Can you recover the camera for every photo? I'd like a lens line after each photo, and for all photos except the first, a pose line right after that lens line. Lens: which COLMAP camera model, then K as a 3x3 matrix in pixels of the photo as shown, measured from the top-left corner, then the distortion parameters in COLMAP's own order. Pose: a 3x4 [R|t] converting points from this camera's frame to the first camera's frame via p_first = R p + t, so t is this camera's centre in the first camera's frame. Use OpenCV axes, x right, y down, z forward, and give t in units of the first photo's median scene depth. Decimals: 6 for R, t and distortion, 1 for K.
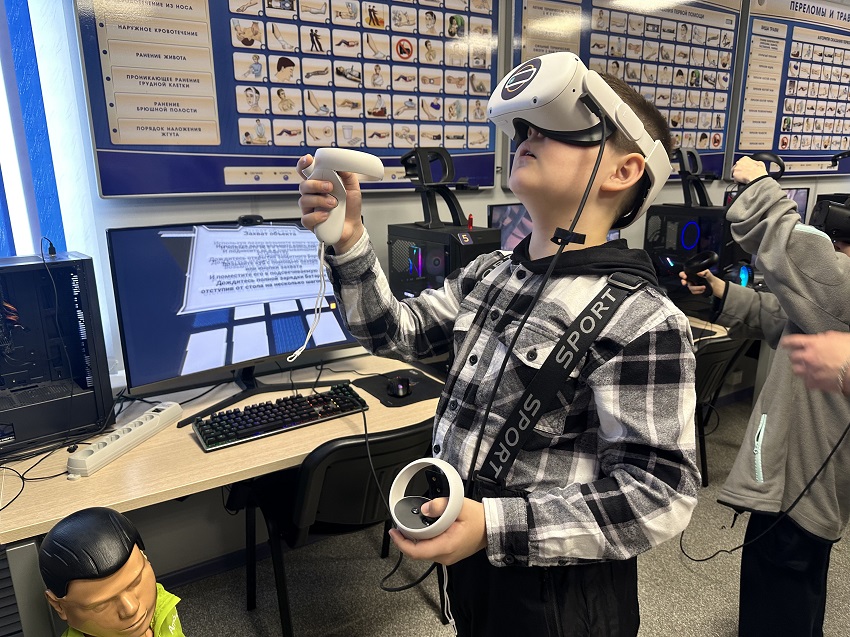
lens RADIAL K [[587.6, 0, 425.3], [0, 587.6, 319.1], [0, 0, 1]] dist [0.036093, -0.044096]
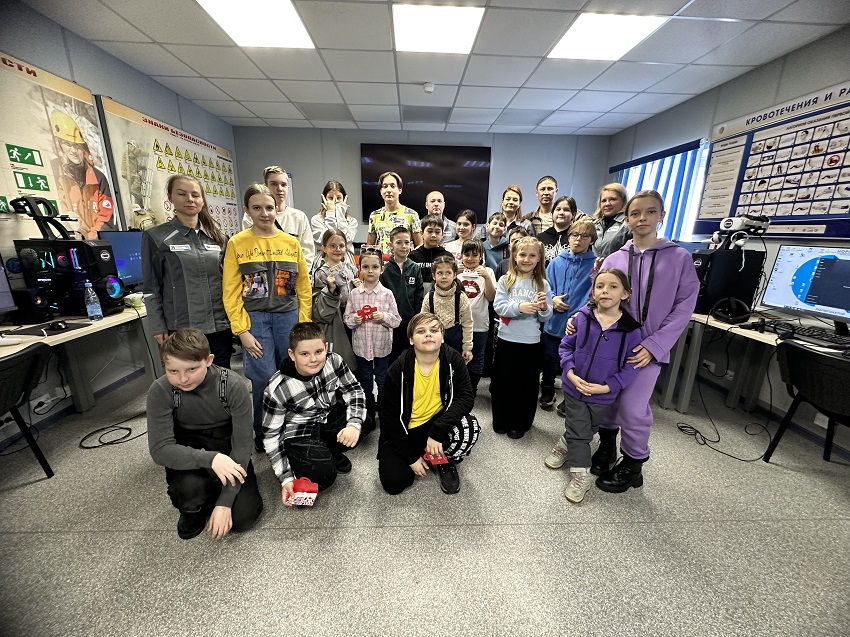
lens RADIAL K [[340.8, 0, 424.6], [0, 340.8, 320.1], [0, 0, 1]] dist [-0.000139, -0.000289]
pose [[-0.459739, 0.245941, -0.853319, 1.564470], [-0.206053, 0.905121, 0.371885, -0.143471], [0.863818, 0.346799, -0.365442, 0.467329]]
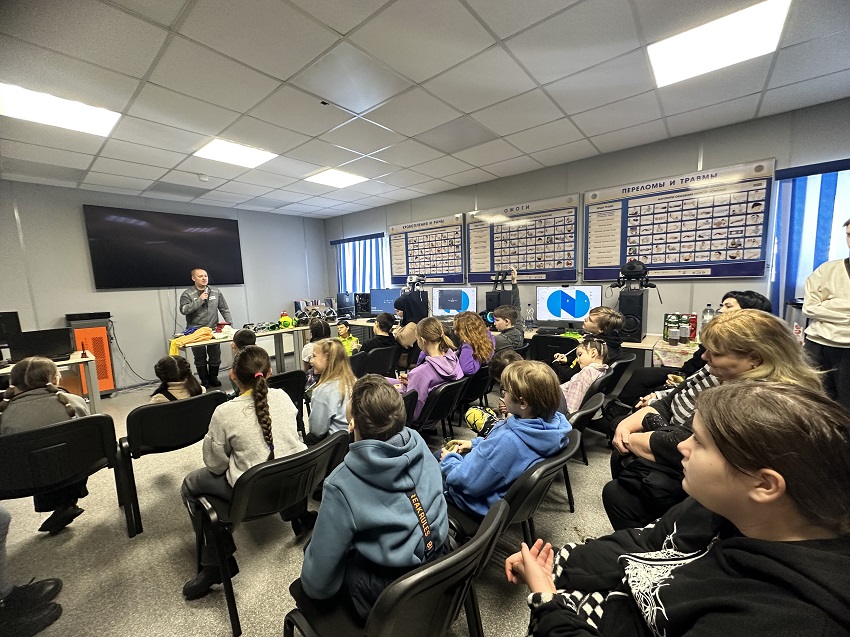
lens RADIAL K [[340.8, 0, 425.3], [0, 340.8, 320.8], [0, 0, 1]] dist [-0.000139, -0.000289]
pose [[0.354451, 0.125255, -0.926647, 2.199631], [-0.187771, 0.980336, 0.060688, -0.102966], [0.916027, 0.152487, 0.371001, 0.107744]]
